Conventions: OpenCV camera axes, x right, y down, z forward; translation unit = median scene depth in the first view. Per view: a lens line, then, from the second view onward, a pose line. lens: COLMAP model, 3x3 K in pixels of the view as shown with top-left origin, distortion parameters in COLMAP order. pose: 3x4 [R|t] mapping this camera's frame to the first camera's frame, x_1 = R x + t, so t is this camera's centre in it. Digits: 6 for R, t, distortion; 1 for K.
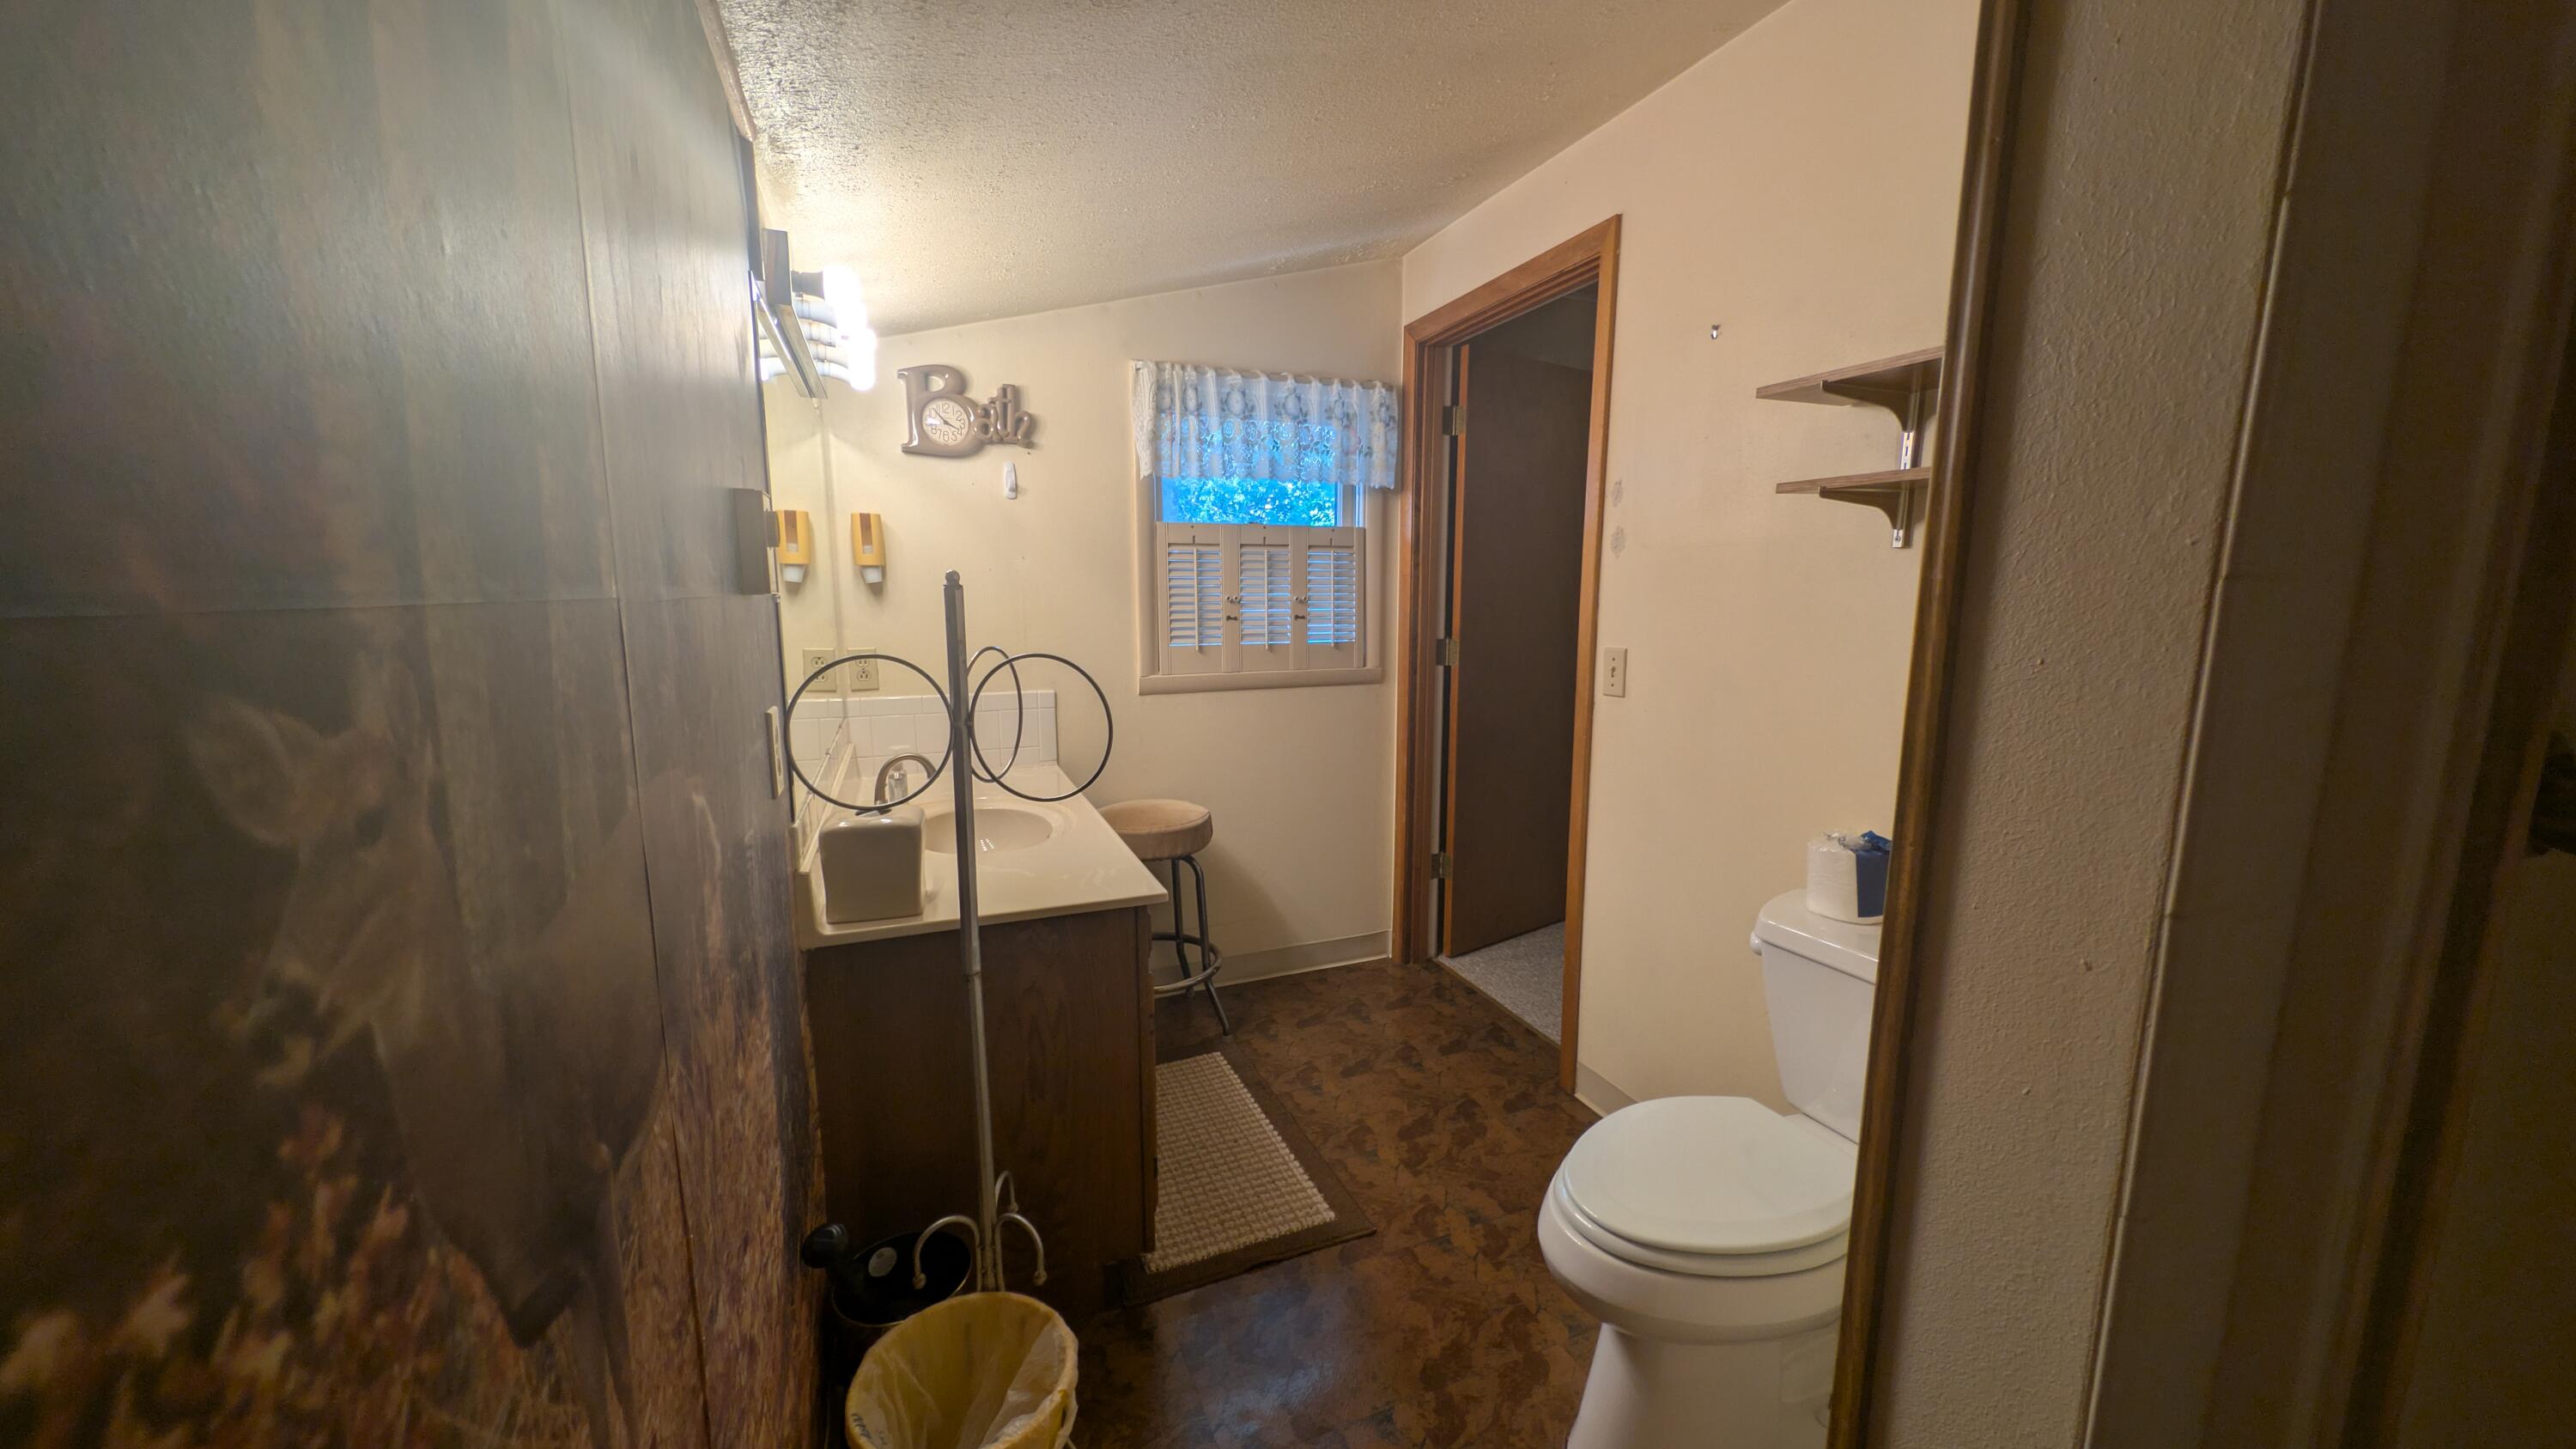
lens RADIAL K [[915.9, 0, 1281.2], [0, 915.9, 732.5], [0, 0, 1]] dist [-0.002895, -0.000039]
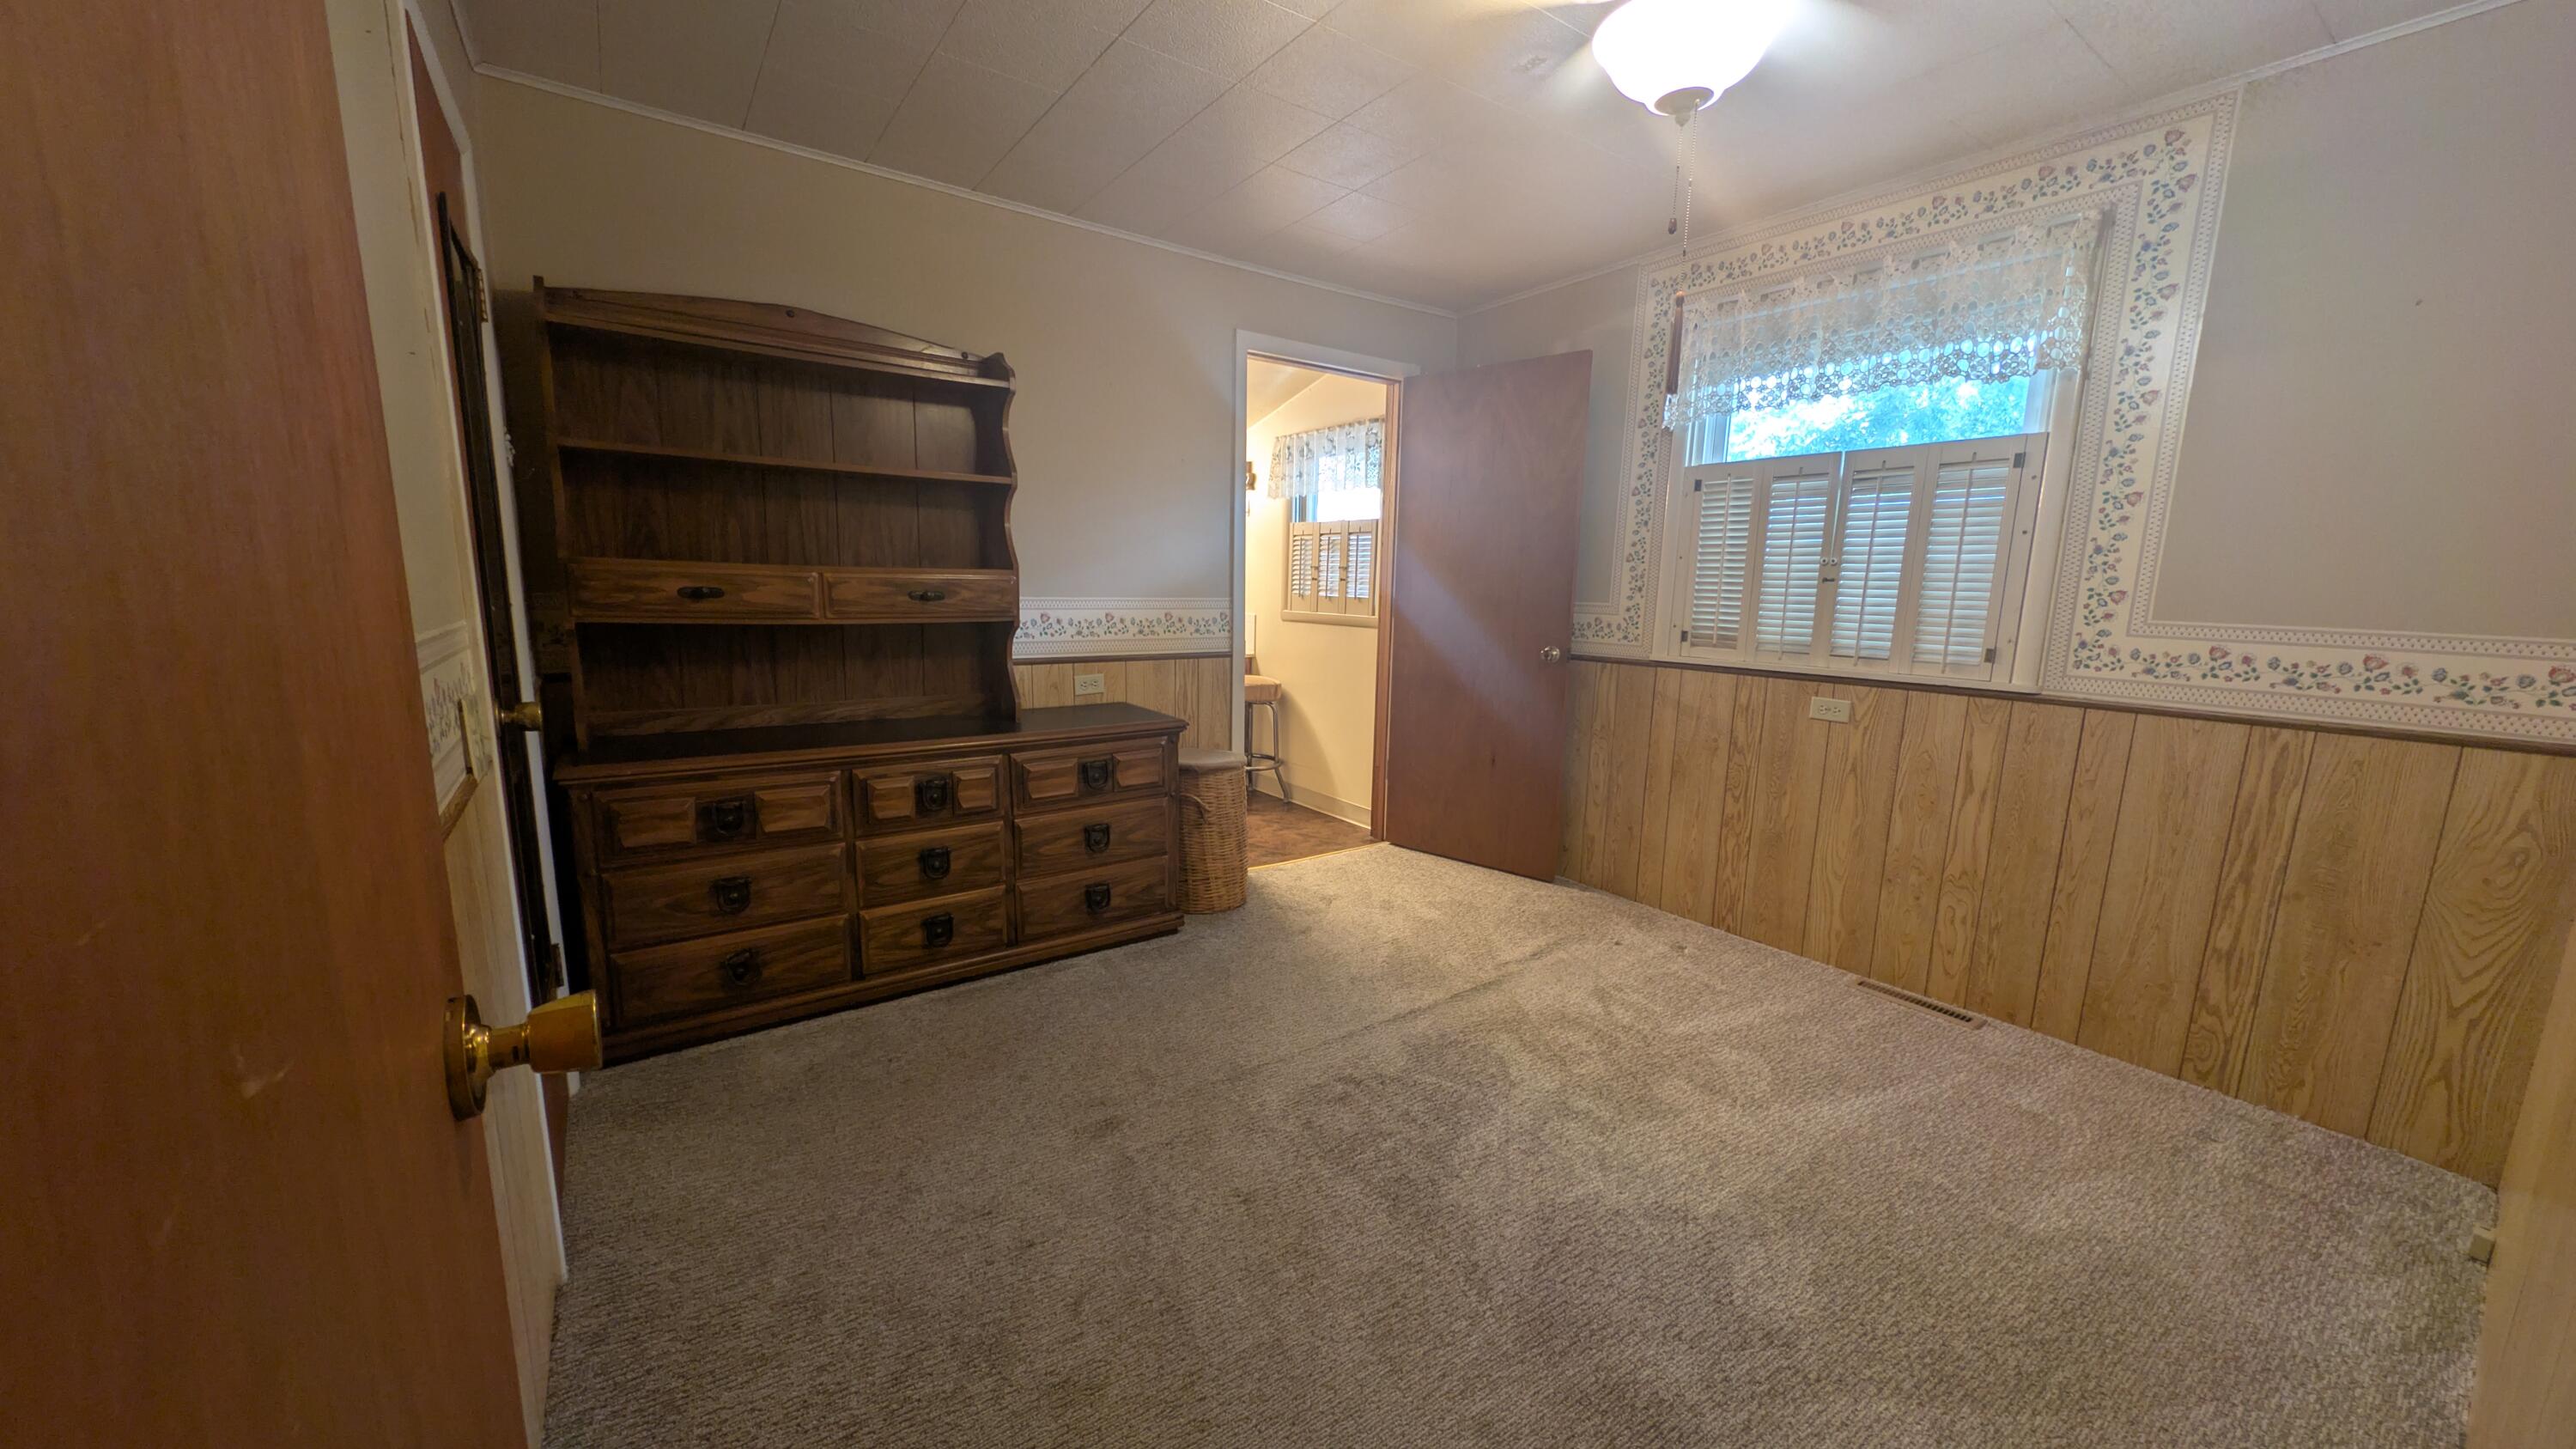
lens RADIAL K [[915.9, 0, 1281.2], [0, 915.9, 732.5], [0, 0, 1]] dist [-0.002895, -0.000039]
pose [[0.224909, 0.175873, -0.958376, 1.526668], [-0.174117, 0.974999, 0.138062, -0.070347], [0.958697, 0.135819, 0.249908, 0.556217]]
